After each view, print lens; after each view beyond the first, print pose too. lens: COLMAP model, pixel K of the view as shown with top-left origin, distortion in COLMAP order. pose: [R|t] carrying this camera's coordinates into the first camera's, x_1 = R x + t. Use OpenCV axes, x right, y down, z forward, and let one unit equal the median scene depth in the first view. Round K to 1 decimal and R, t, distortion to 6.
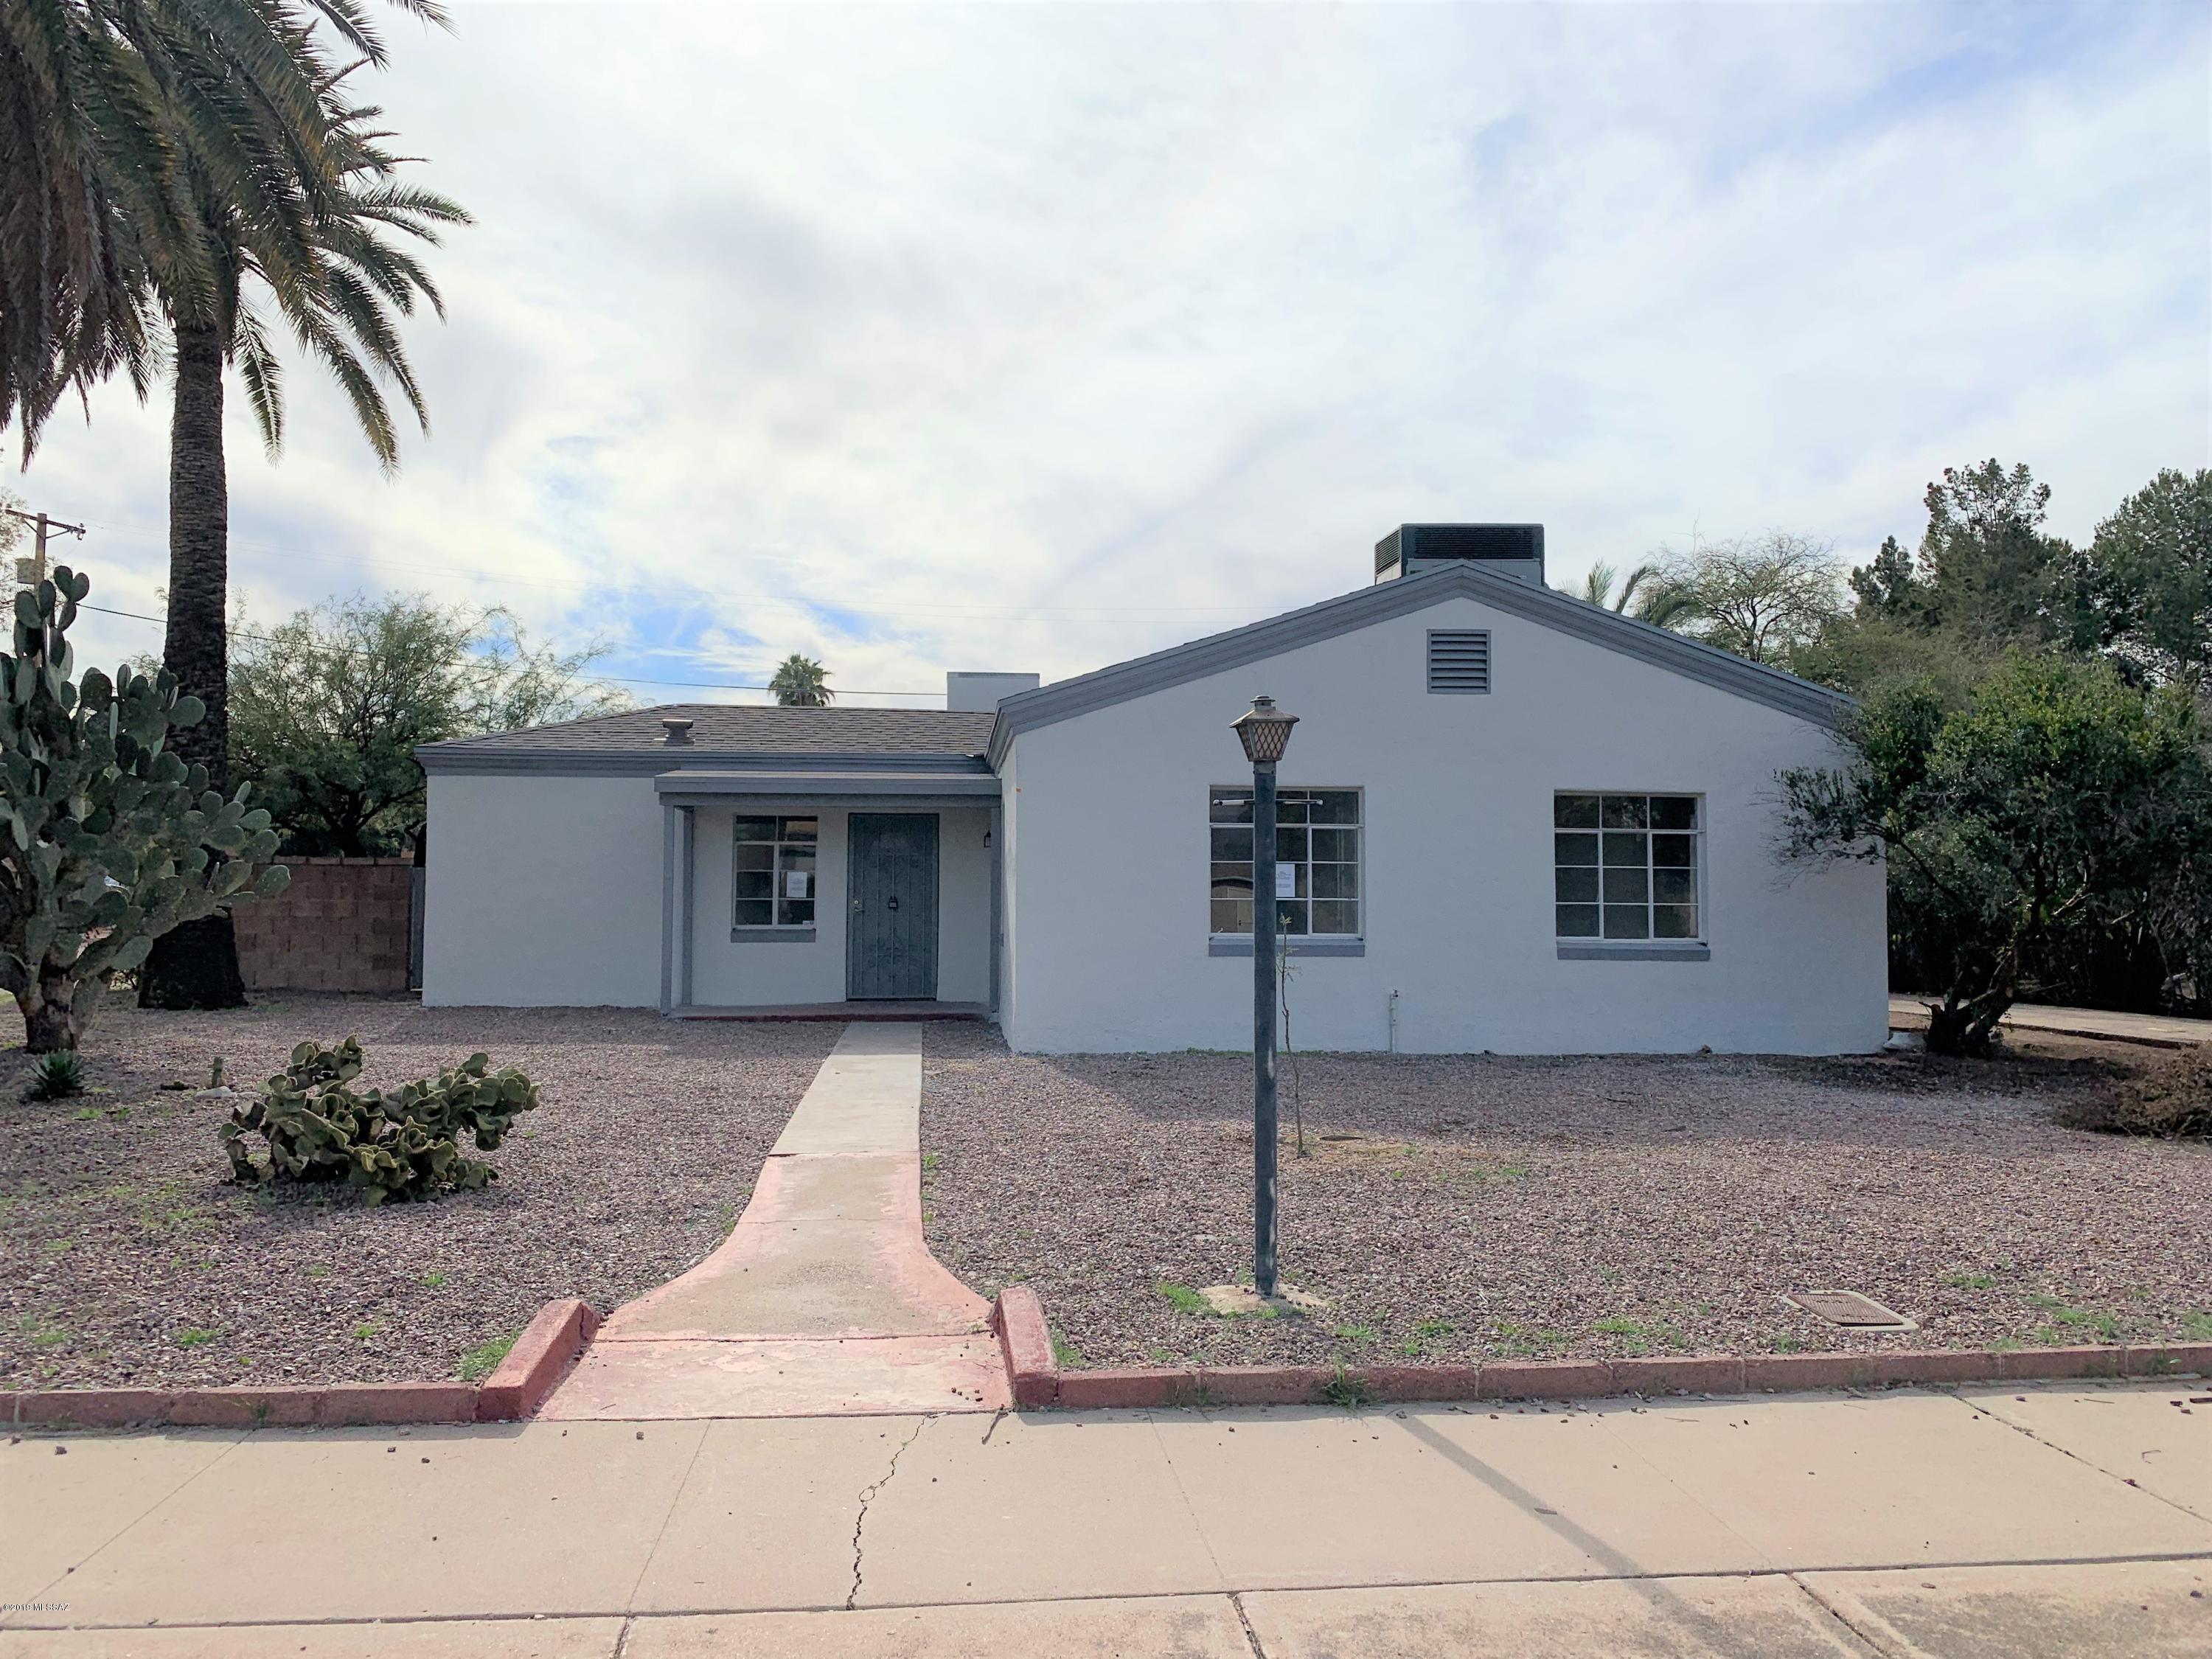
lens RADIAL K [[1696.3, 0, 1107.8], [0, 1696.3, 826.2], [0, 0, 1]] dist [0.016039, -0.007245]
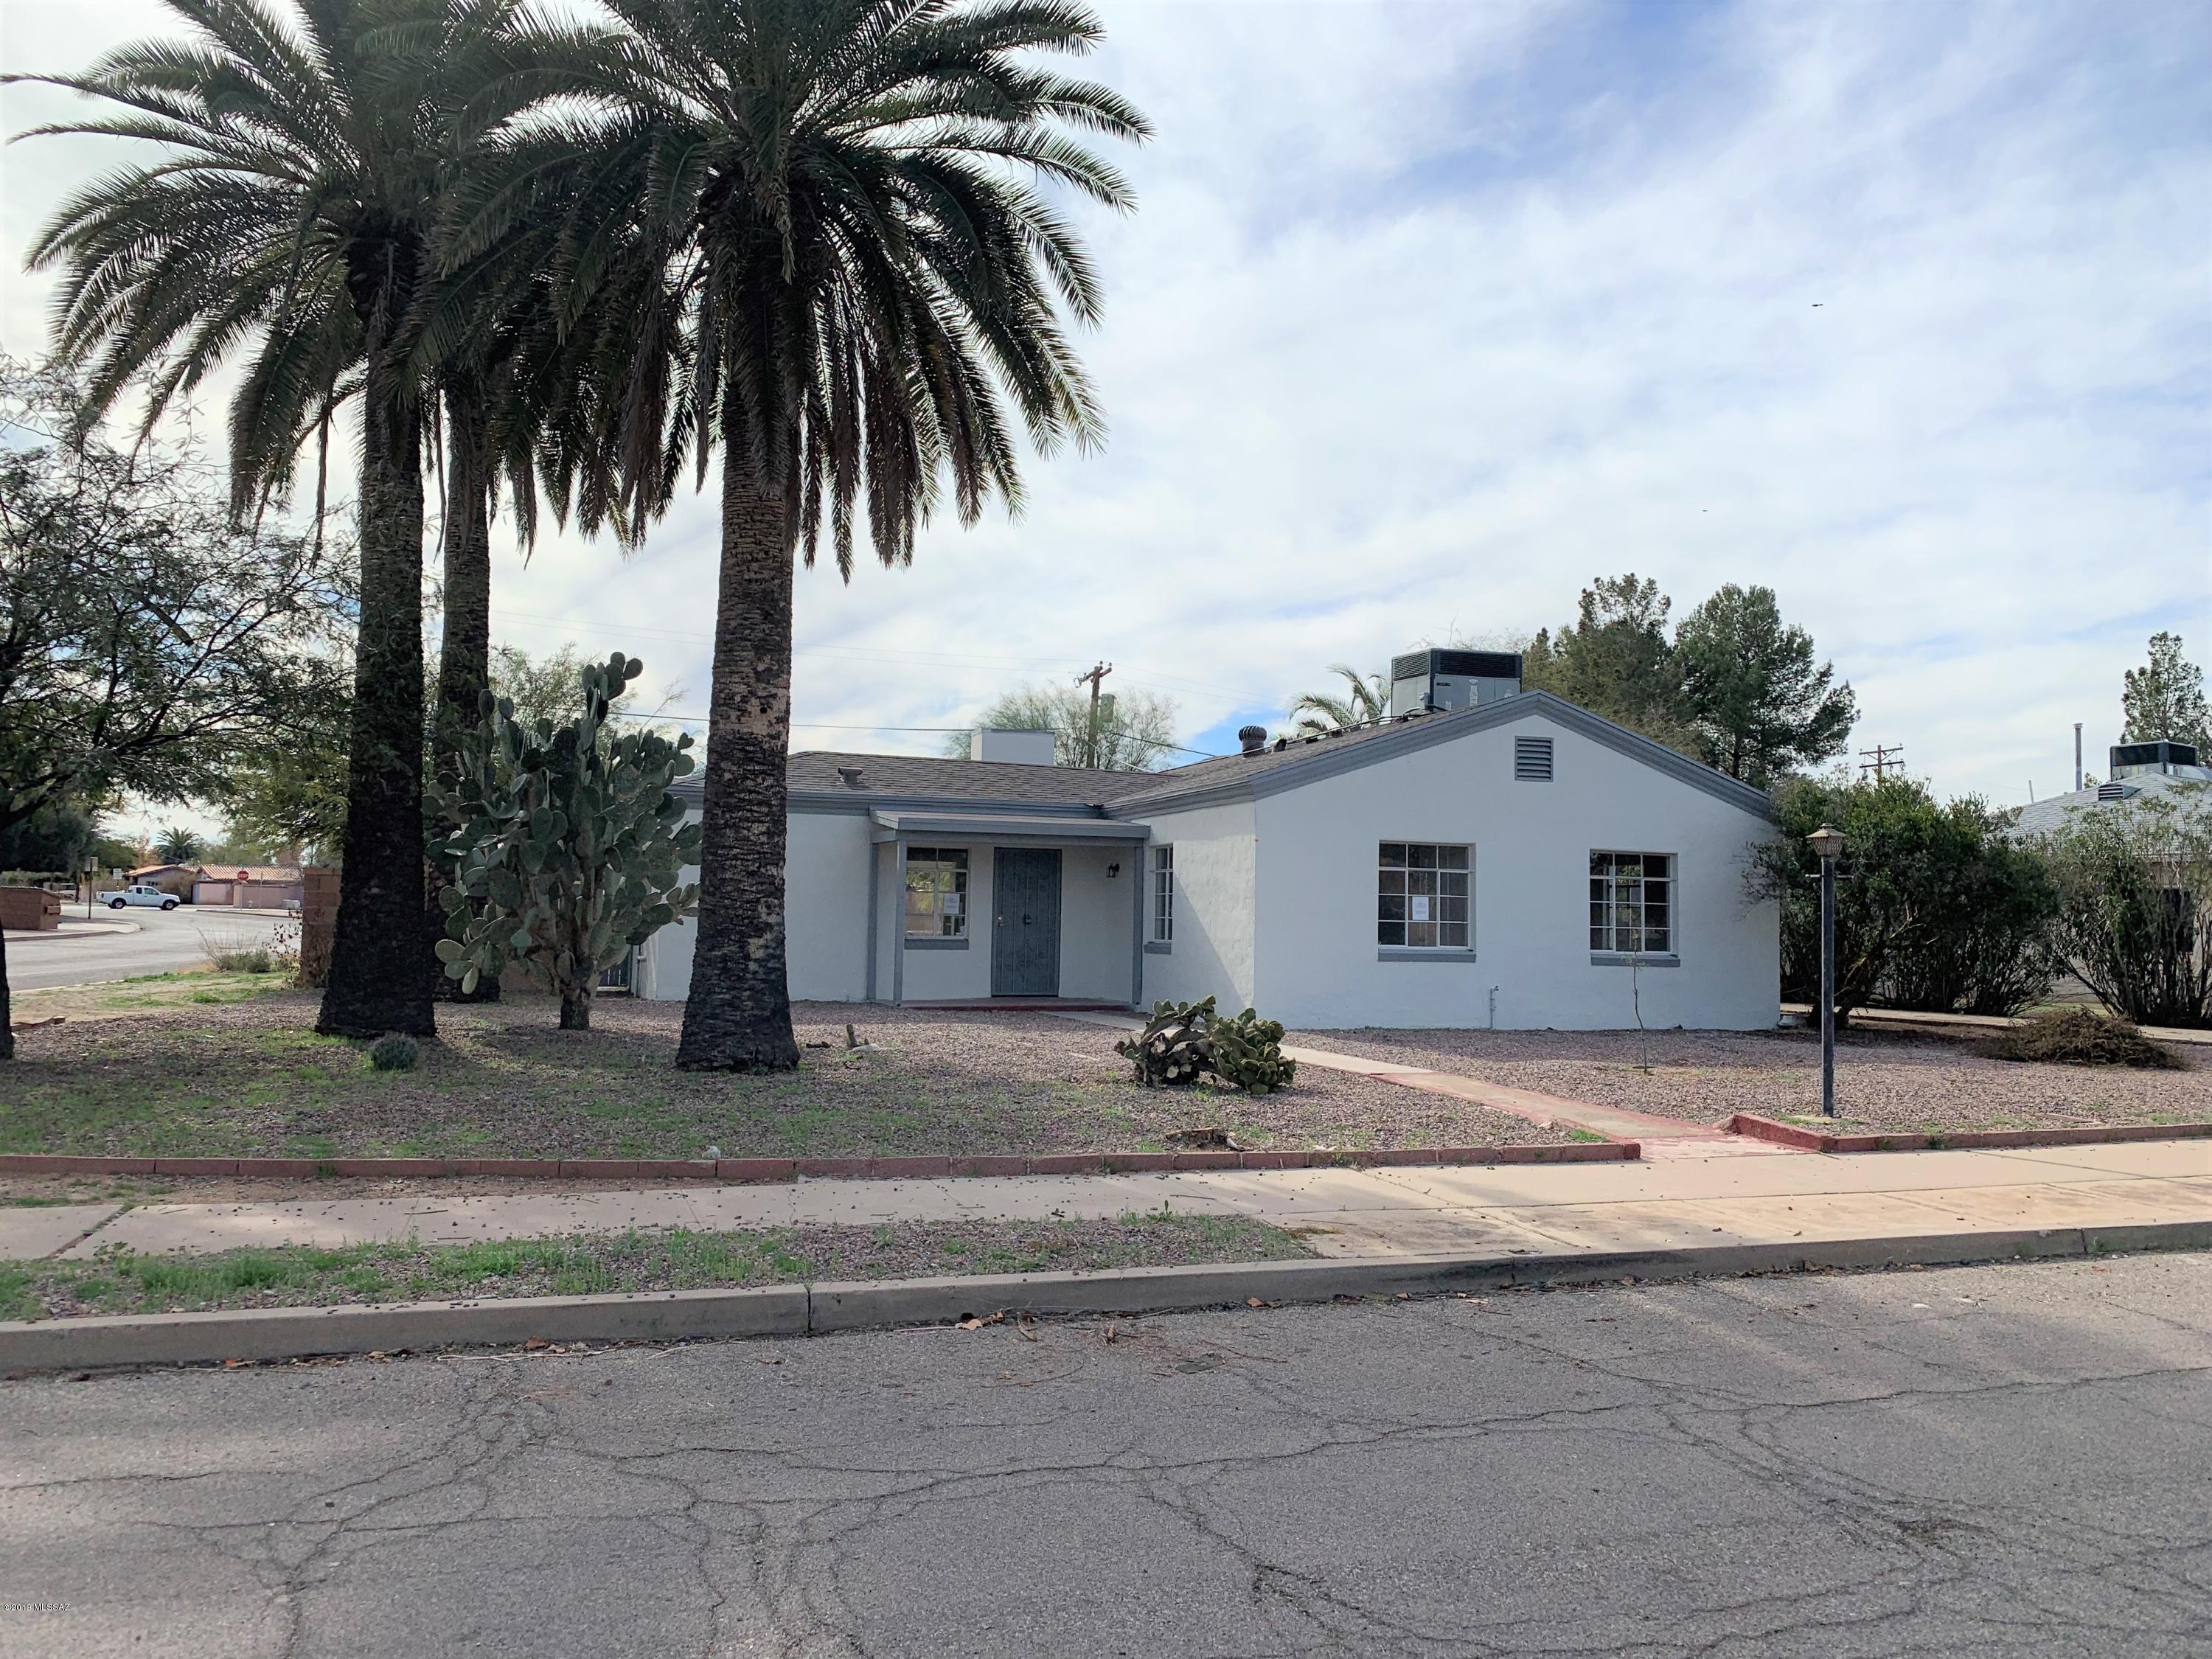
lens RADIAL K [[1696.3, 0, 1104.8], [0, 1696.3, 833.8], [0, 0, 1]] dist [0.016039, -0.007245]
pose [[0.965879, 0.026661, 0.257618, -0.432385], [-0.024661, 0.999635, -0.010995, -0.006874], [-0.257817, 0.004266, 0.966184, -0.254543]]
